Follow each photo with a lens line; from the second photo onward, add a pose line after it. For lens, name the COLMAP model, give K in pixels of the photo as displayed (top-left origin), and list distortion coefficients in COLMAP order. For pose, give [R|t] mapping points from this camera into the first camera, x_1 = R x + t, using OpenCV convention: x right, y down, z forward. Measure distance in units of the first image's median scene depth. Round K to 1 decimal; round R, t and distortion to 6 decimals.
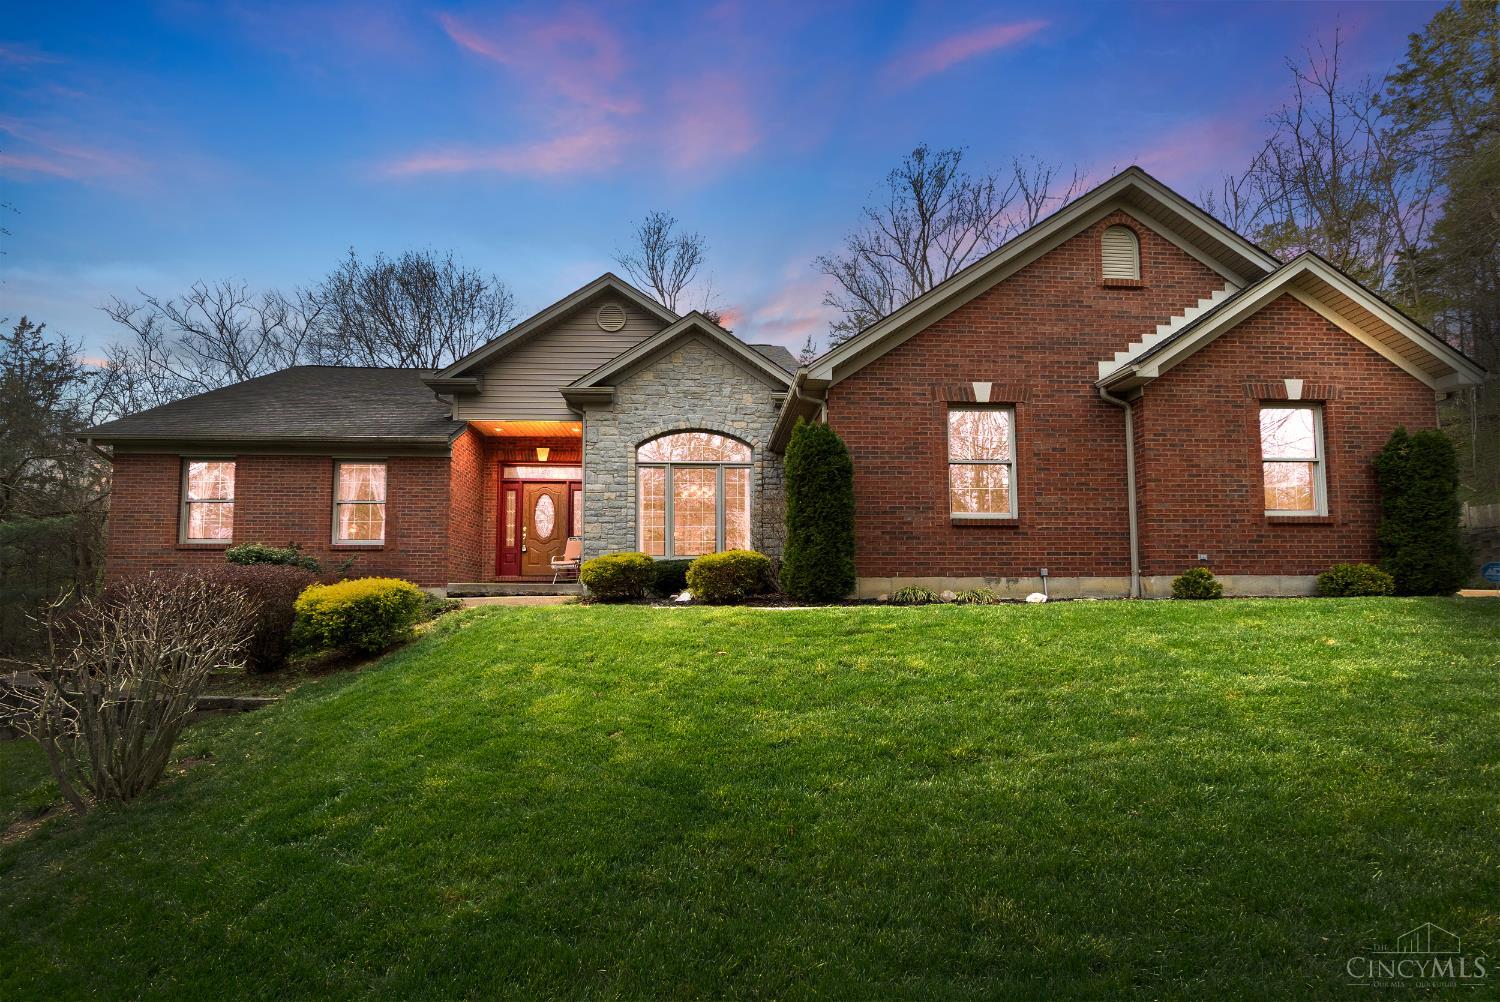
lens RADIAL K [[642.4, 0, 745.7], [0, 642.4, 565.5], [0, 0, 1]] dist [-0.001173, 0.000795]
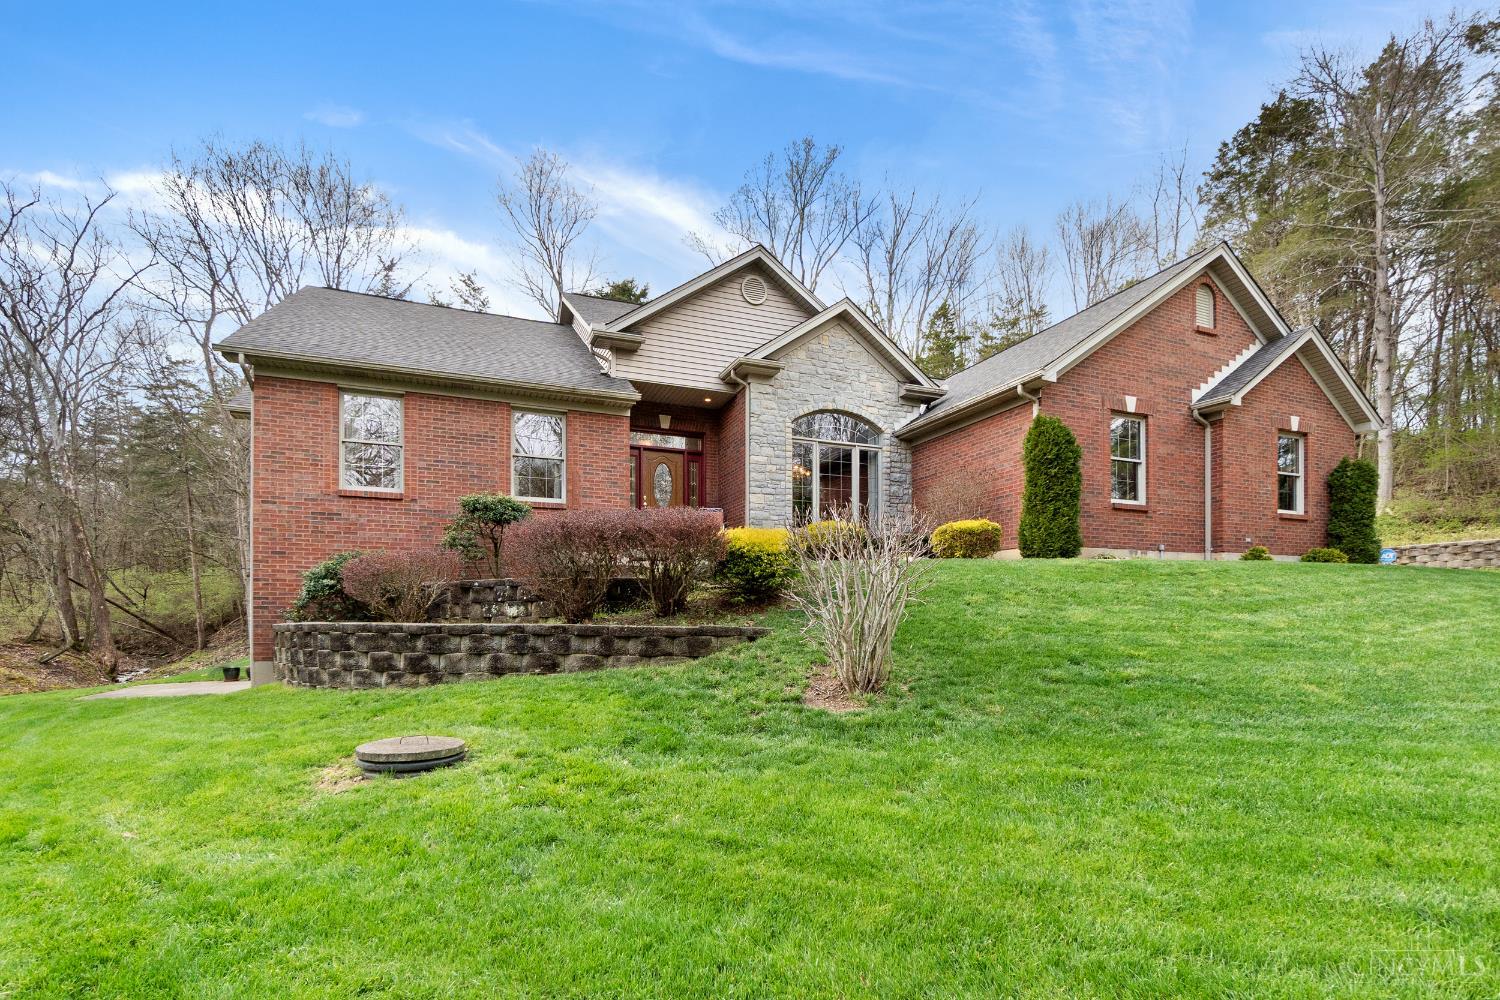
lens RADIAL K [[760.0, 0, 576.9], [0, 760.0, 633.6], [0, 0, 1]] dist [-0.000834, 0.000043]
pose [[0.946381, -0.001157, 0.323051, -1.159854], [-0.020417, 0.997780, 0.063385, 0.110987], [-0.322407, -0.066582, 0.944257, -0.097270]]
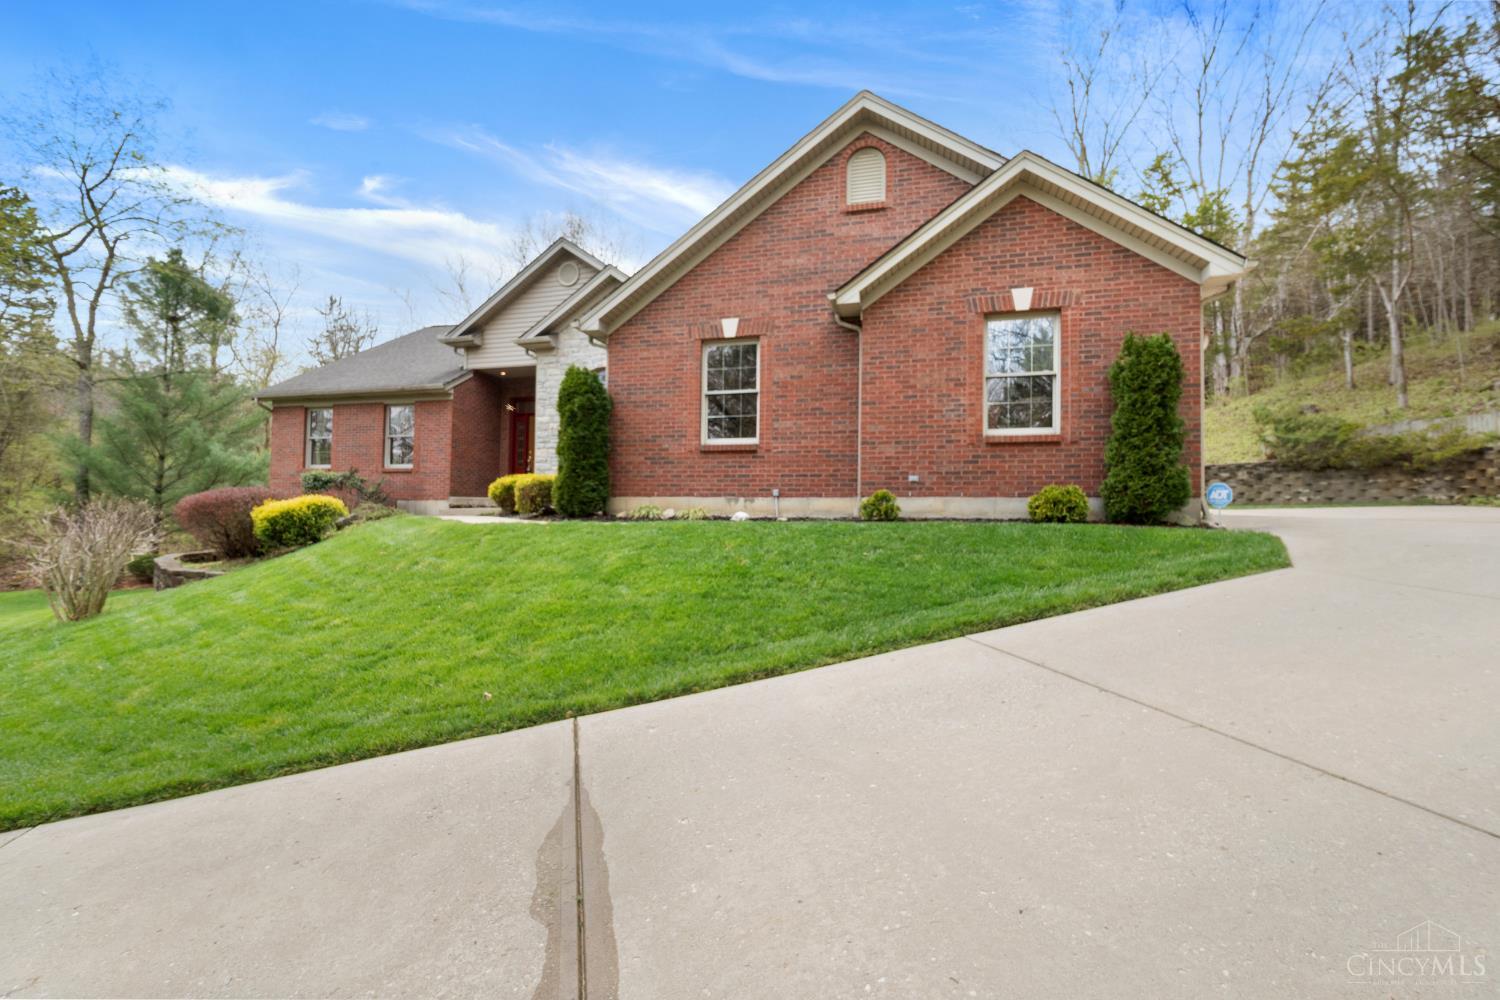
lens RADIAL K [[658.5, 0, 750.0], [0, 658.5, 500.0], [0, 0, 1]] dist [-0.001412, -0.000022]
pose [[0.938787, 0.006361, -0.344439, 0.791702], [0.006149, 0.999361, 0.035216, -0.016503], [0.344443, -0.035178, 0.938148, -0.050328]]
